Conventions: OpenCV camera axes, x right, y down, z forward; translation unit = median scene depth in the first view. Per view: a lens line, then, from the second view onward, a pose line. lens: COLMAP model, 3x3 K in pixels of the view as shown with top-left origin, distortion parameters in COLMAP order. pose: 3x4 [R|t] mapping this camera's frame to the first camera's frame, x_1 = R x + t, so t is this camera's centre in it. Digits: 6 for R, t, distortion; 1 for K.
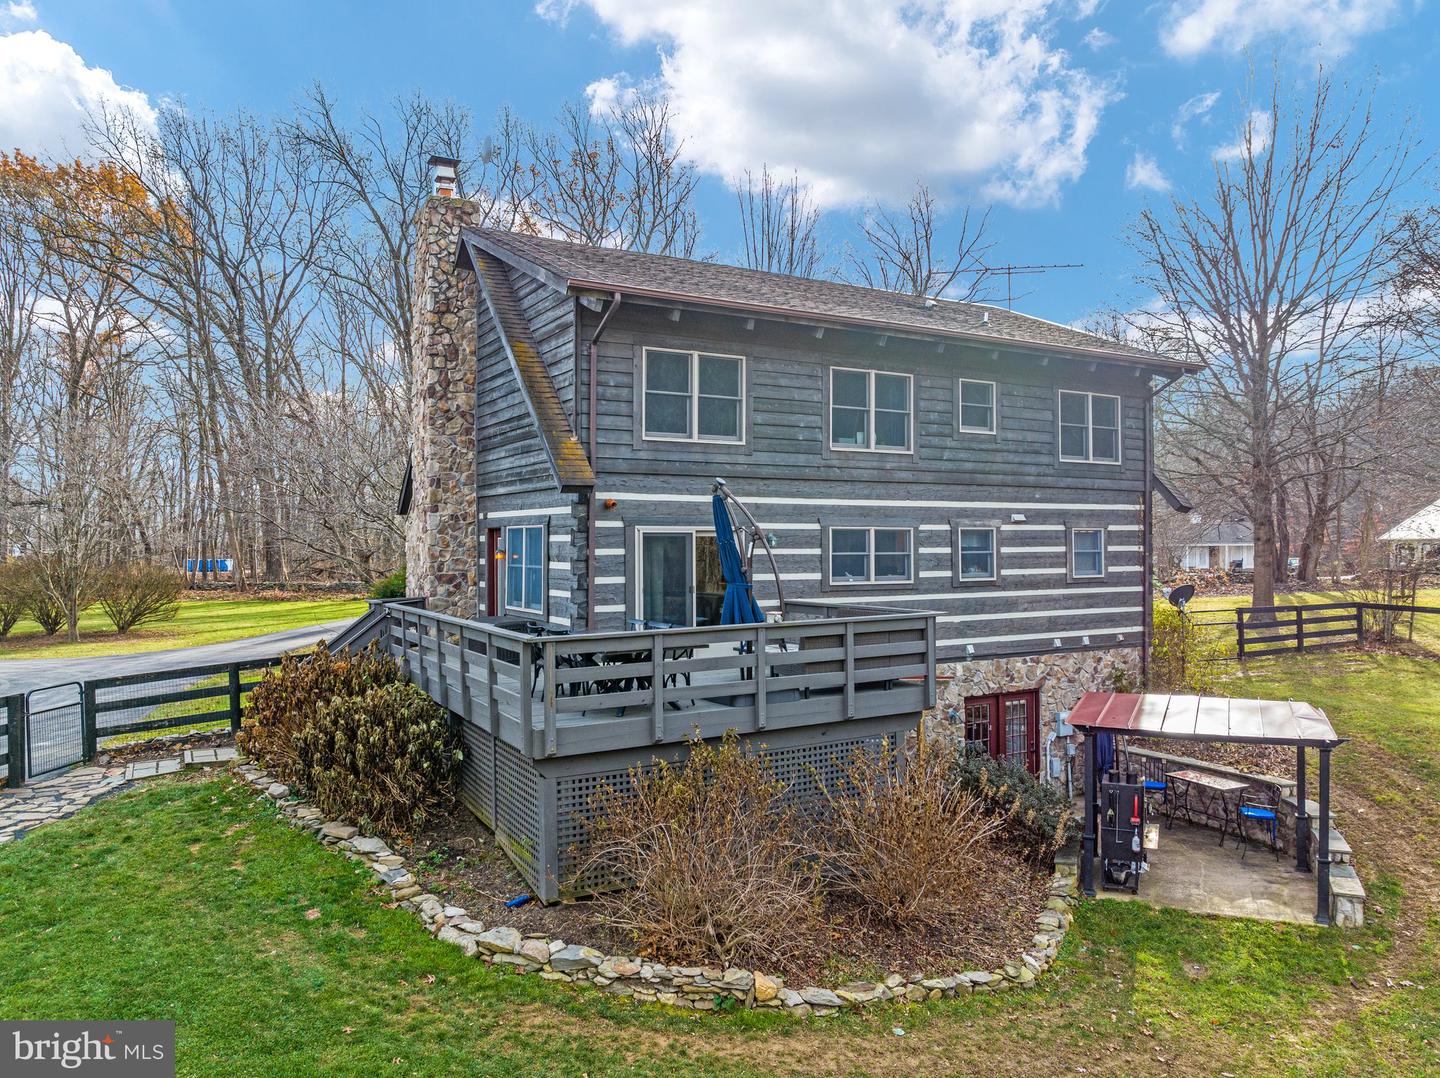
lens RADIAL K [[1023.8, 0, 731.3], [0, 1023.8, 540.4], [0, 0, 1]] dist [-0.031292, 0.003609]
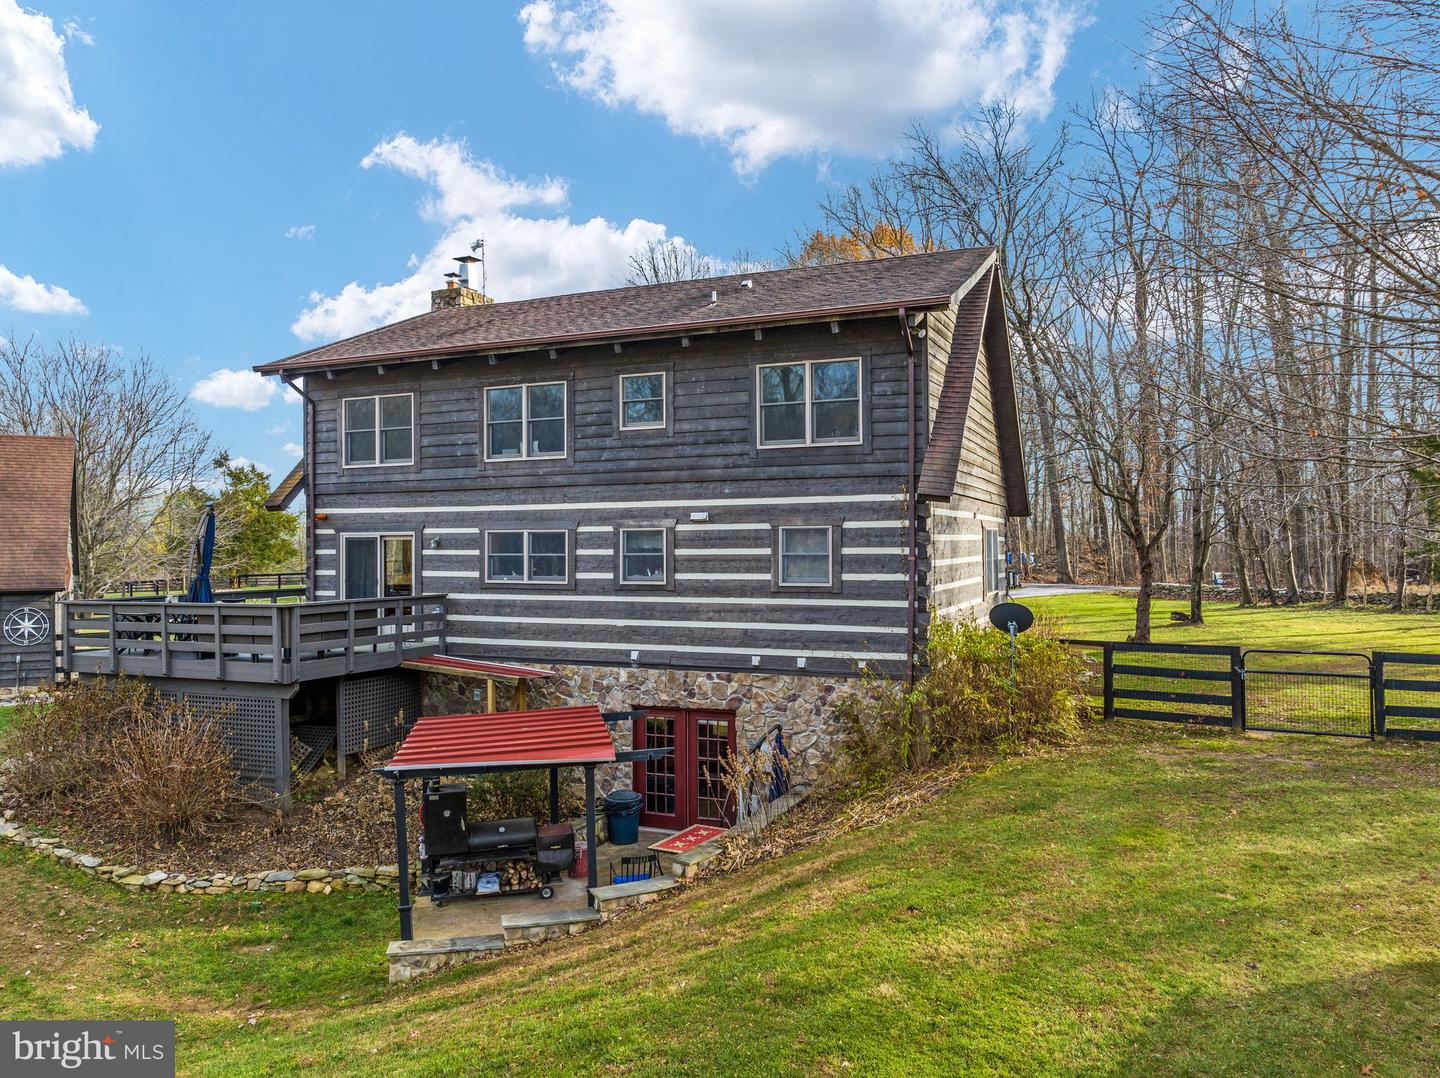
lens RADIAL K [[1023.8, 0, 718.4], [0, 1023.8, 533.4], [0, 0, 1]] dist [-0.031292, 0.003609]
pose [[0.594424, -0.010563, -0.804083, 1.083919], [0.004323, 0.999941, -0.009940, 0.002068], [0.804140, 0.002433, 0.594434, 0.507505]]
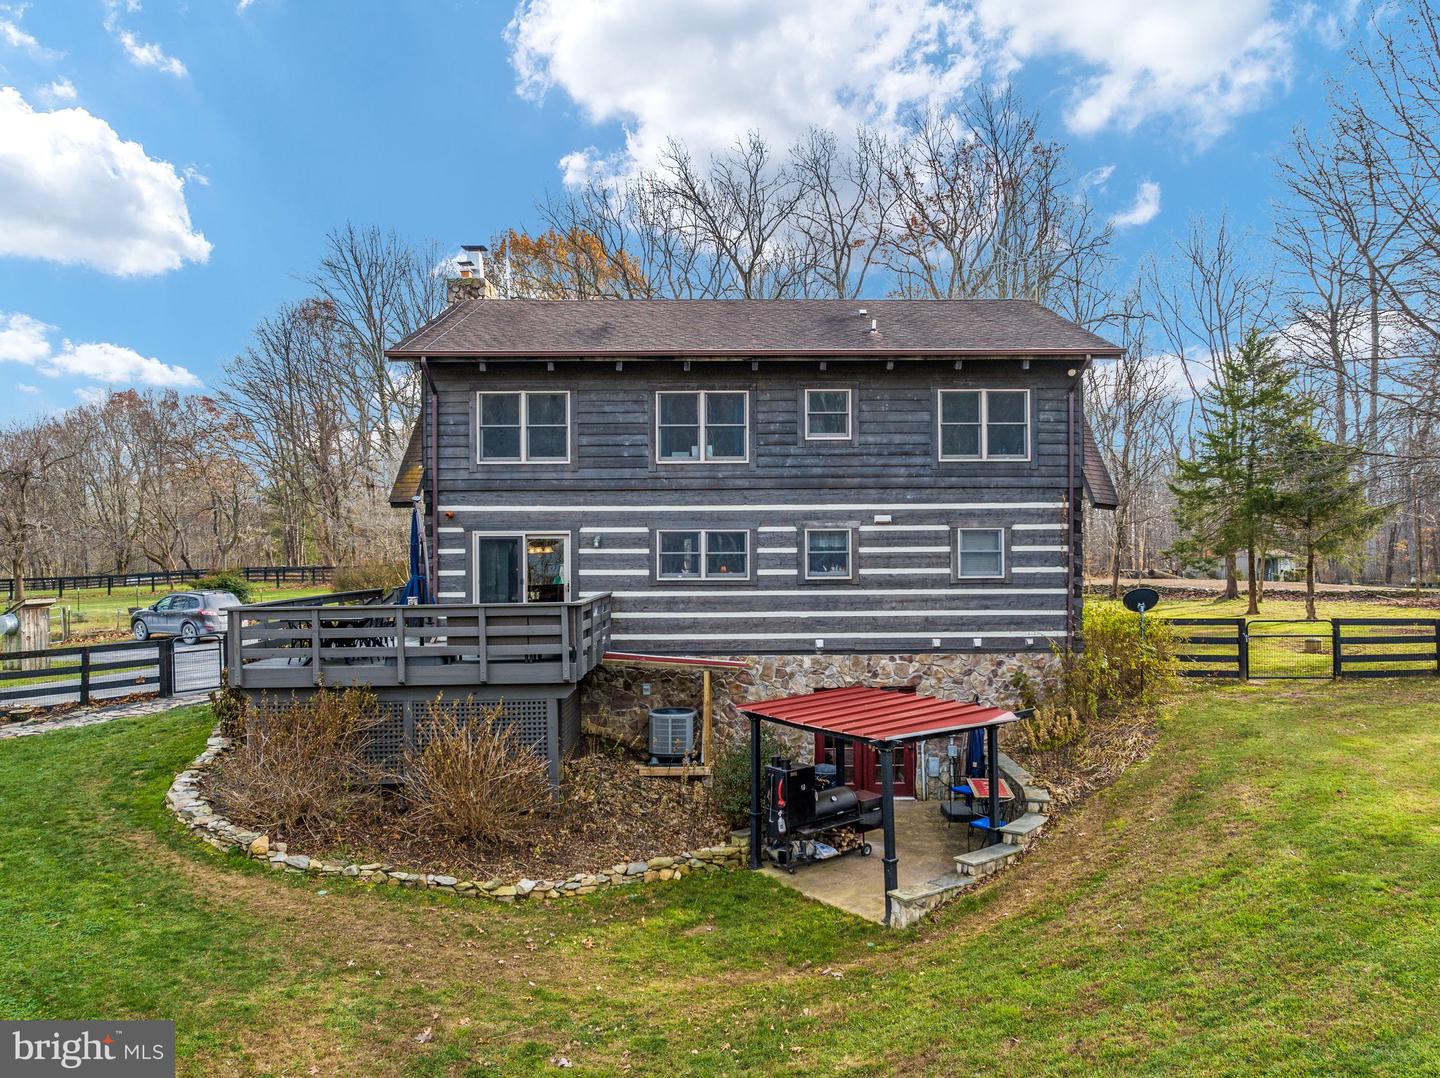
lens RADIAL K [[1023.8, 0, 750.5], [0, 1023.8, 547.7], [0, 0, 1]] dist [-0.031292, 0.003609]
pose [[0.869509, -0.002051, -0.493913, 0.717273], [0.004001, 0.999988, 0.002892, 0.003812], [0.493902, -0.004491, 0.869506, 0.041853]]
